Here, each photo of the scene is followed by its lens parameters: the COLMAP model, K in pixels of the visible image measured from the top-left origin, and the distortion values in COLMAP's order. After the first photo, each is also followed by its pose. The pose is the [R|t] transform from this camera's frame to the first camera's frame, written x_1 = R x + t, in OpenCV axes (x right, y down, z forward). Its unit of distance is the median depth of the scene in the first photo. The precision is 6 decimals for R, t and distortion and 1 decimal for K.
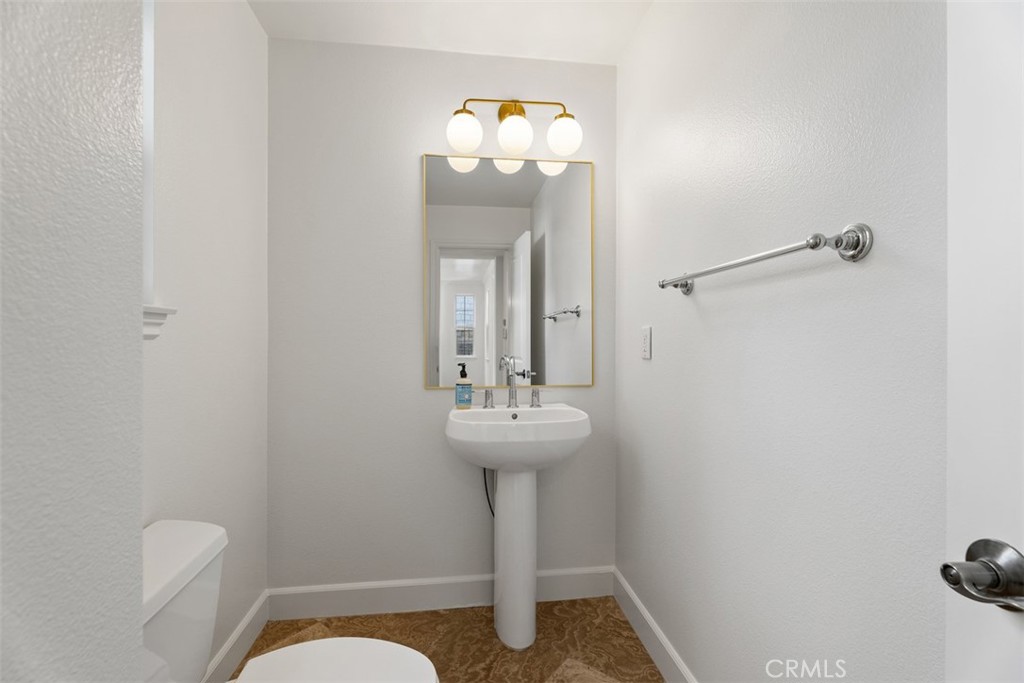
lens RADIAL K [[459.6, 0, 513.7], [0, 459.6, 341.0], [0, 0, 1]] dist [0.007105, 0.000147]
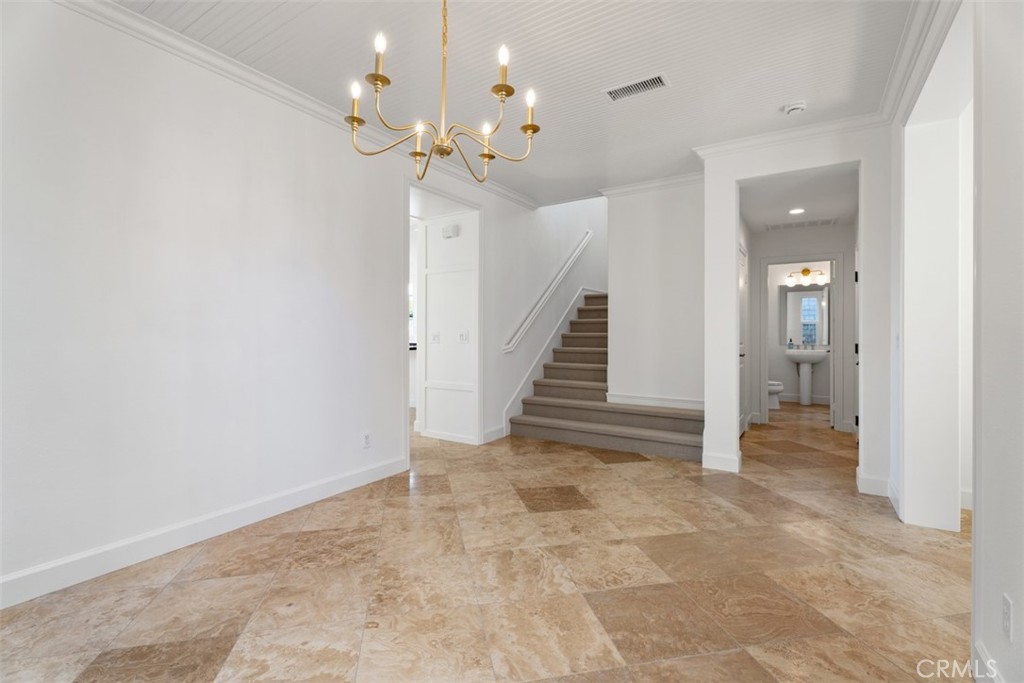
lens RADIAL K [[459.6, 0, 510.1], [0, 459.6, 338.9], [0, 0, 1]] dist [0.007105, 0.000147]
pose [[0.791436, 0.004432, -0.611235, 0.418299], [-0.001395, 0.999984, 0.005445, 0.039756], [0.611250, -0.003456, 0.791430, -3.744162]]
